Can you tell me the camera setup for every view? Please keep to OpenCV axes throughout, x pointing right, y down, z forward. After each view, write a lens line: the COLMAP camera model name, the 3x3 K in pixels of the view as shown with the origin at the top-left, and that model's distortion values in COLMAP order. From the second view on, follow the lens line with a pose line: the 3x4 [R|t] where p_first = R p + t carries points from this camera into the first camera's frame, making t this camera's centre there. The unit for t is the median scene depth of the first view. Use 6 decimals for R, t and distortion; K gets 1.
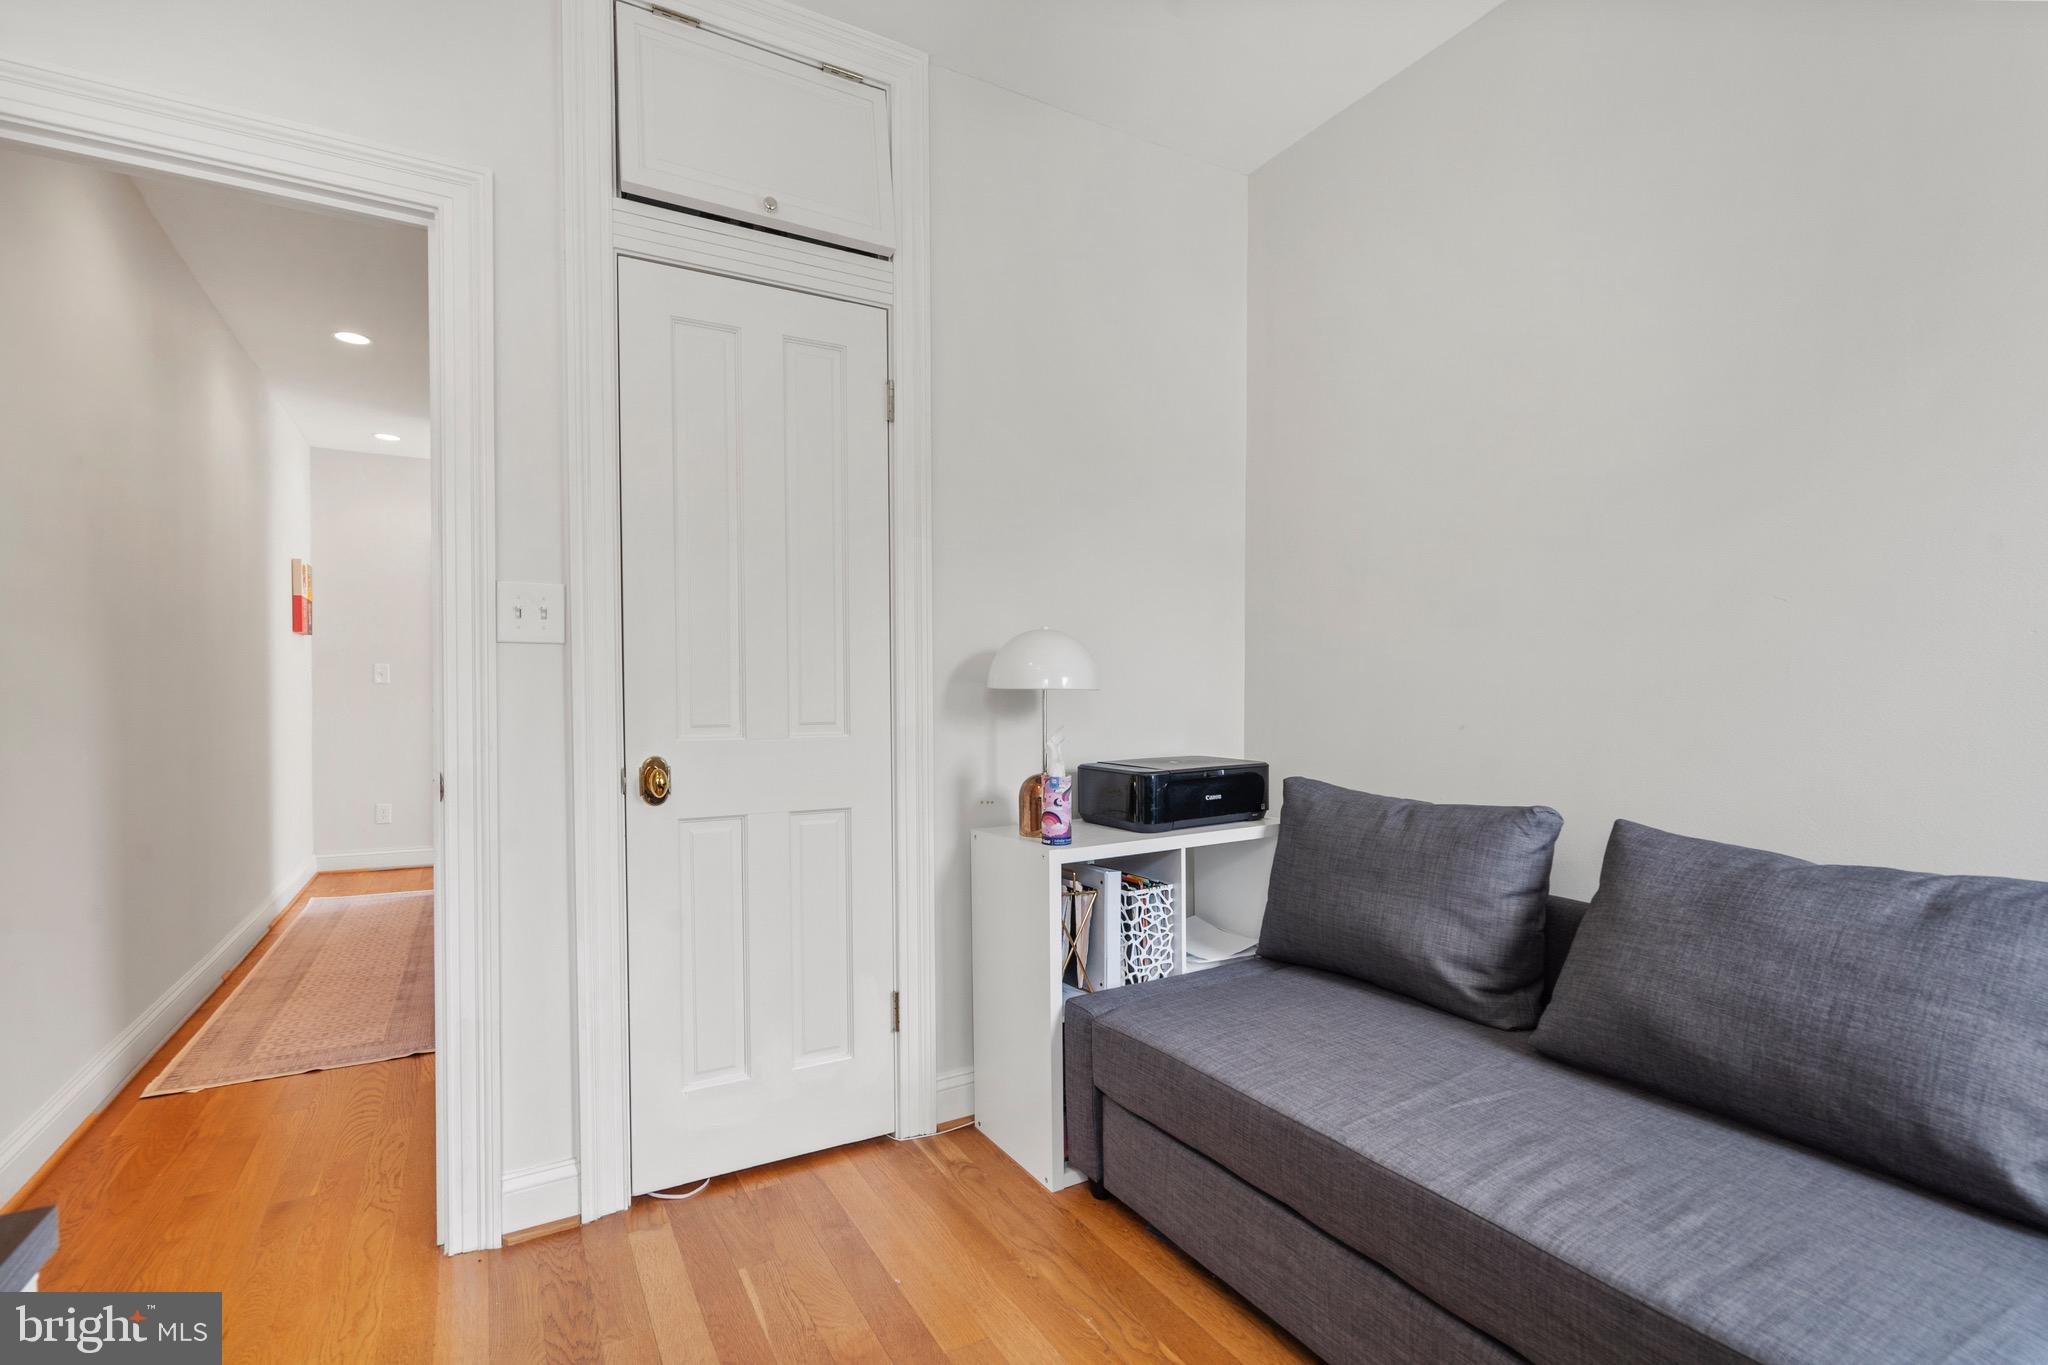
lens RADIAL K [[960.0, 0, 1027.6], [0, 960.0, 687.6], [0, 0, 1]] dist [-0.001496, 0.000175]
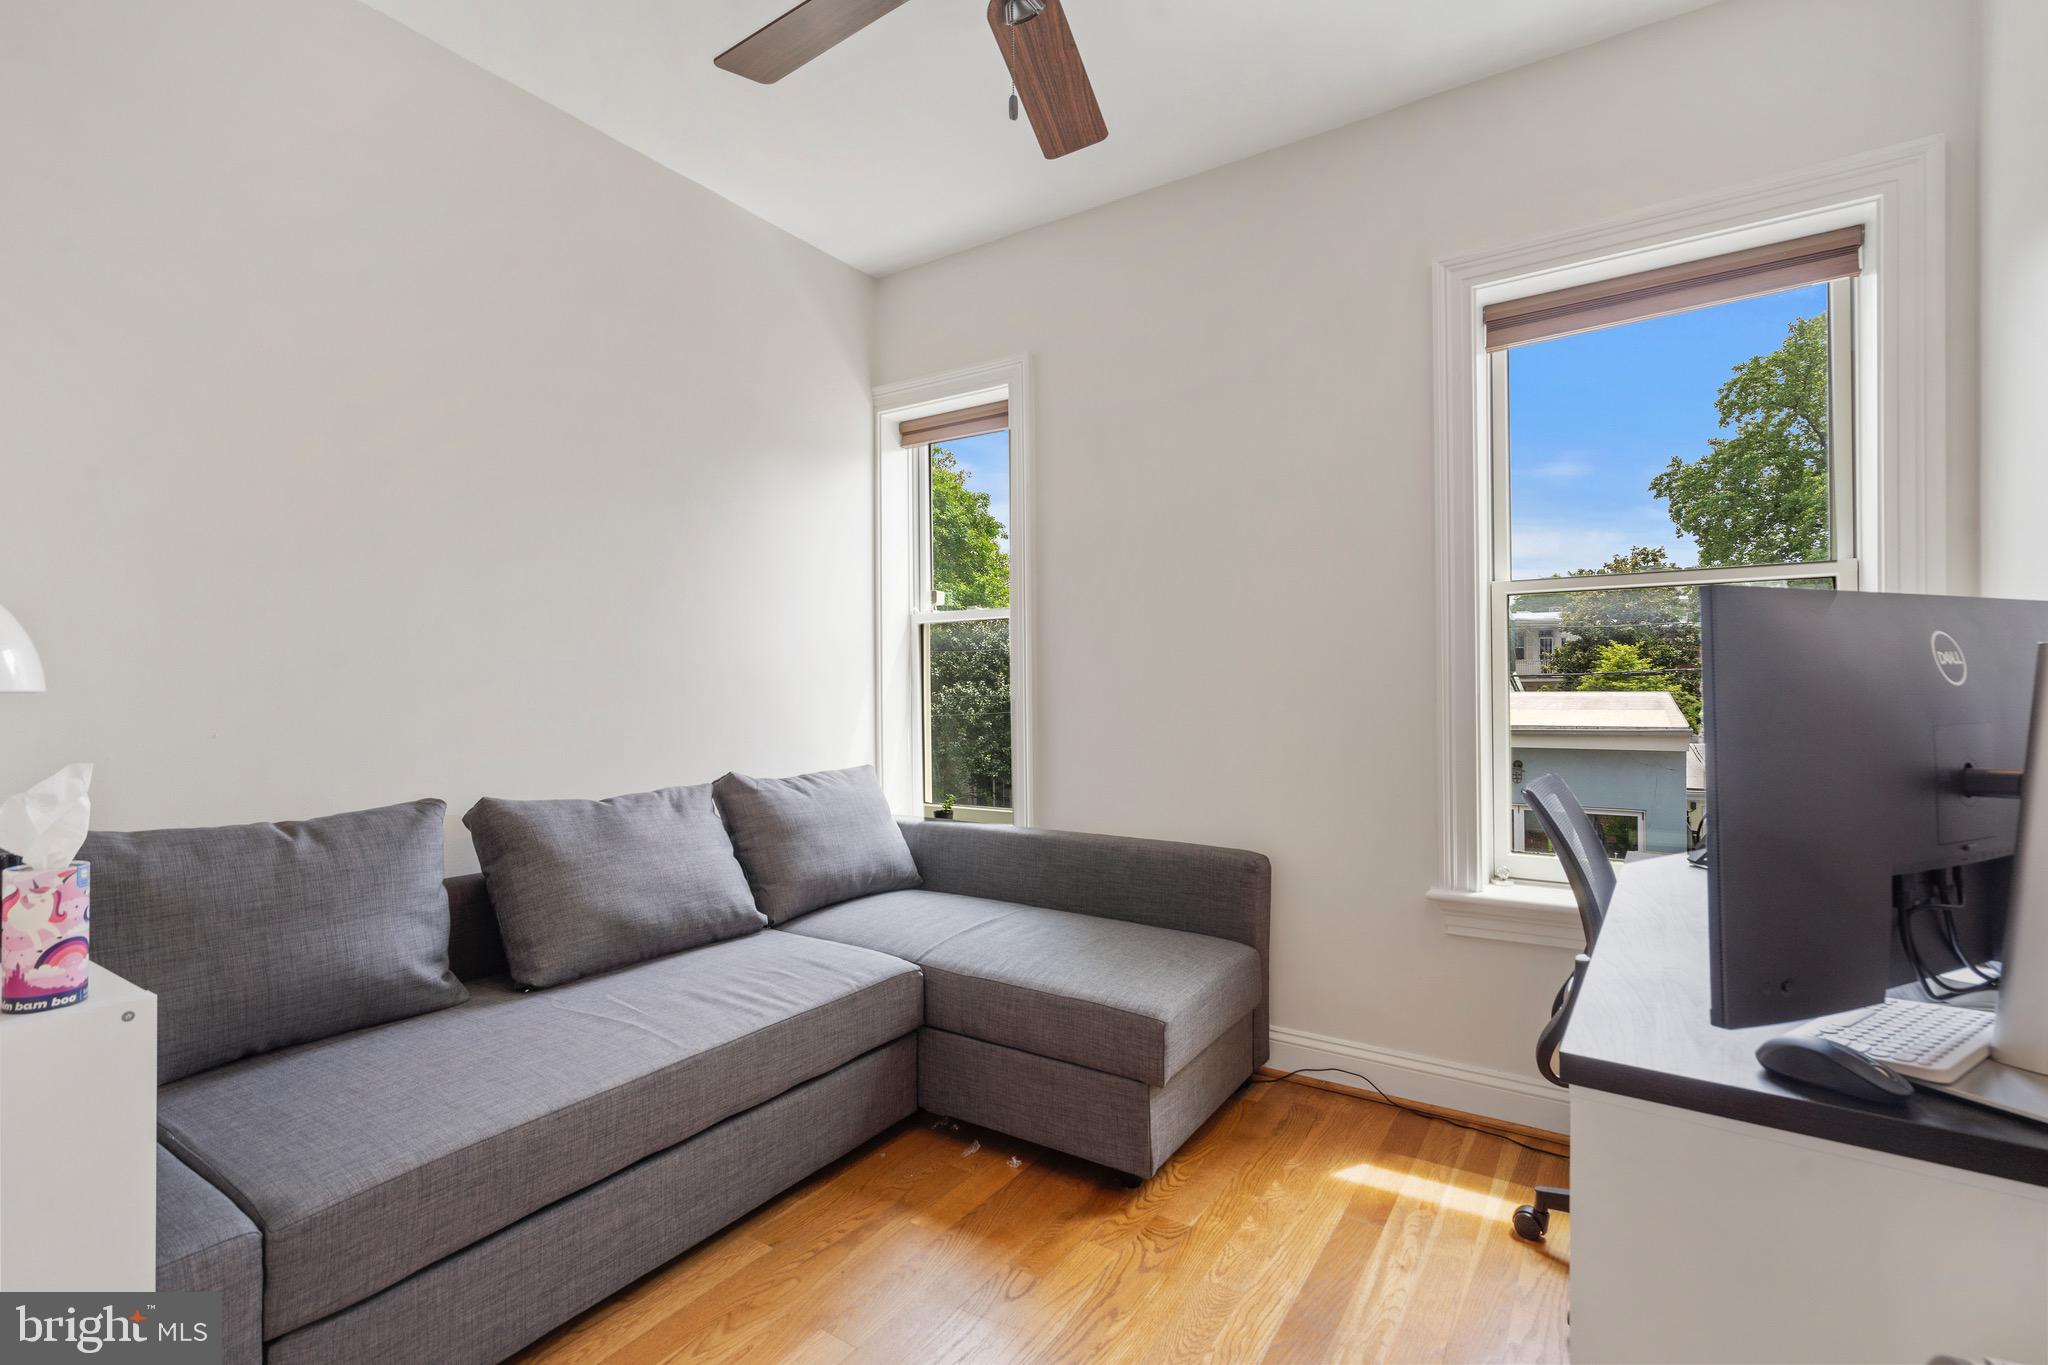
lens RADIAL K [[960.0, 0, 1017.9], [0, 960.0, 681.2], [0, 0, 1]] dist [-0.001496, 0.000175]
pose [[-0.461476, 0.010182, 0.887094, -0.968662], [0.004453, 0.999948, -0.009160, 0.006586], [-0.887141, -0.000277, -0.461498, 1.203417]]
